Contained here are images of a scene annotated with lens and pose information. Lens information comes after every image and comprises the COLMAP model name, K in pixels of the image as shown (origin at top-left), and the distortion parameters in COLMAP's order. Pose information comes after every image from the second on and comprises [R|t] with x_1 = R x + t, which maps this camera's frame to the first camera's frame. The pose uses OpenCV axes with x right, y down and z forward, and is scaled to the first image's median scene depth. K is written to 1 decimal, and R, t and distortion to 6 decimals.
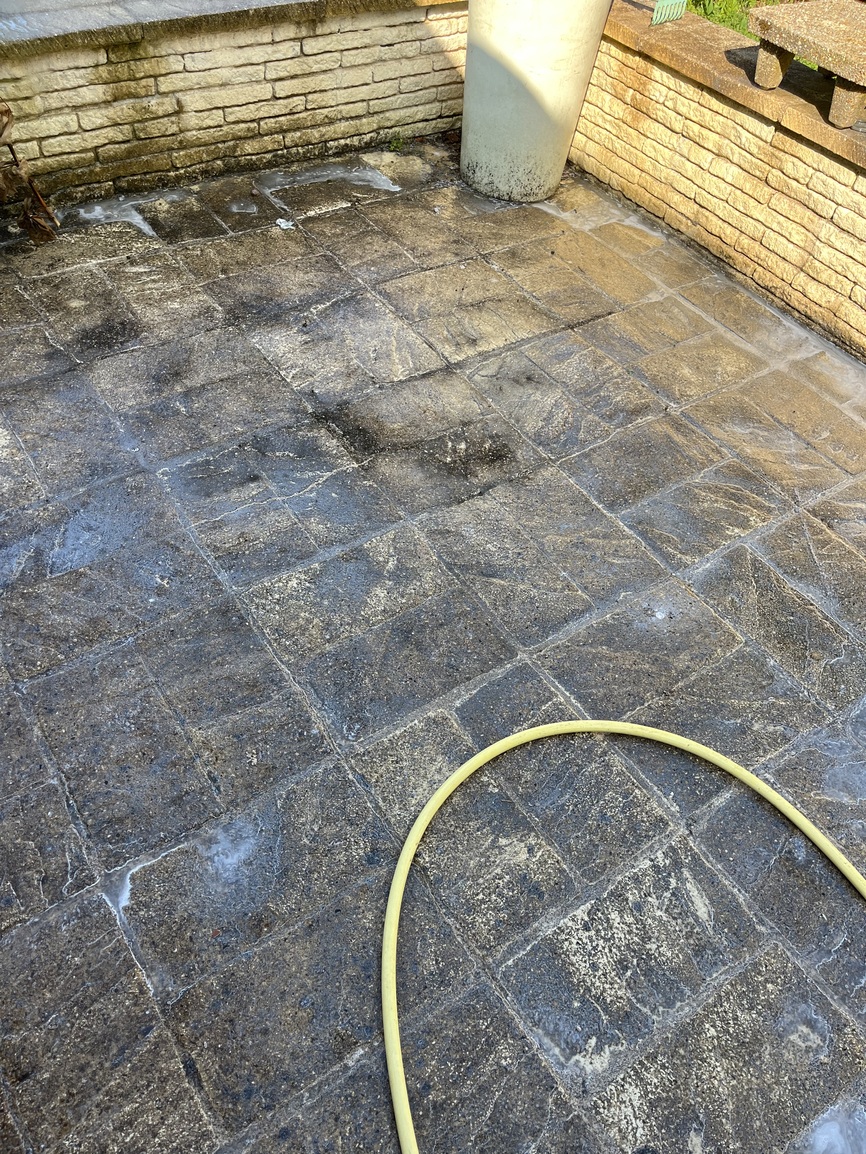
lens RADIAL K [[873.4, 0, 433.0], [0, 873.4, 577.0], [0, 0, 1]] dist [0.095614, -0.158738]
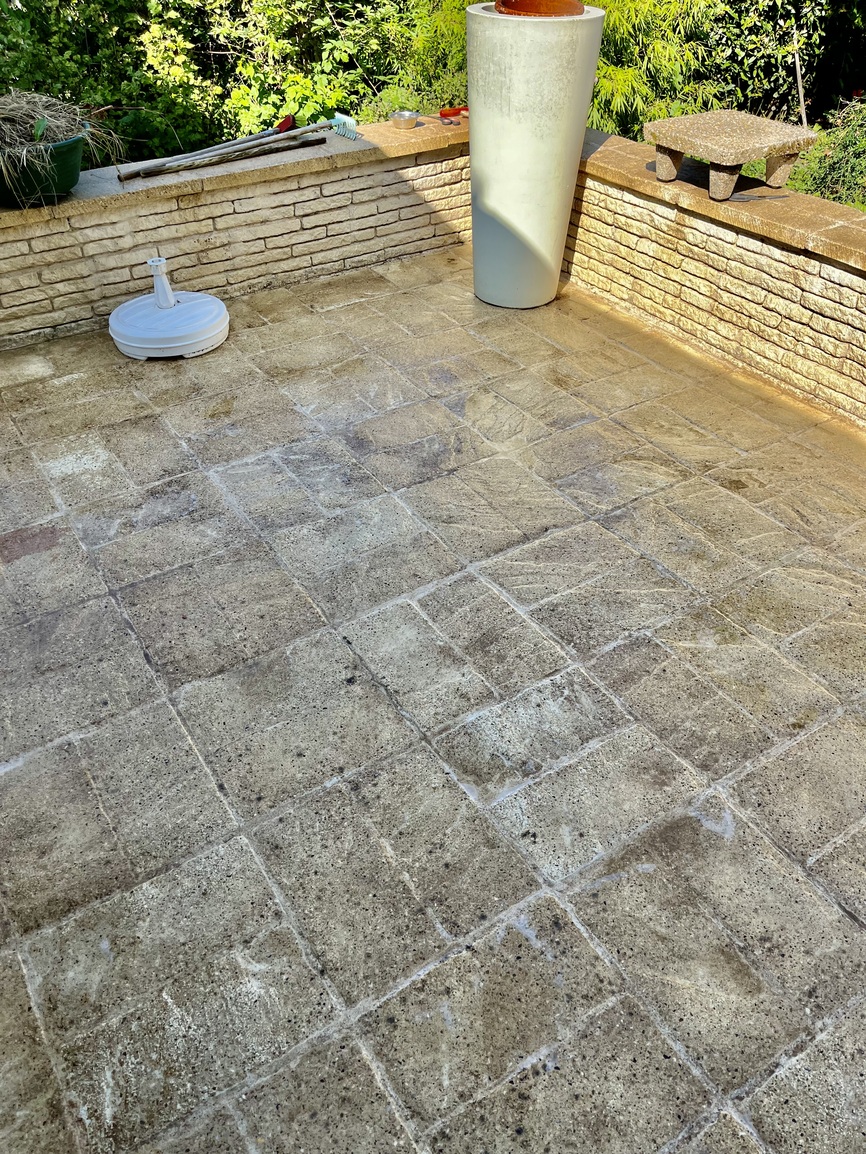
lens RADIAL K [[873.4, 0, 433.0], [0, 873.4, 577.0], [0, 0, 1]] dist [0.095614, -0.158738]
pose [[0.994633, -0.058286, -0.085492, 0.107278], [0.044245, 0.986478, -0.157806, 0.210113], [0.093534, 0.153177, 0.983762, -0.226985]]
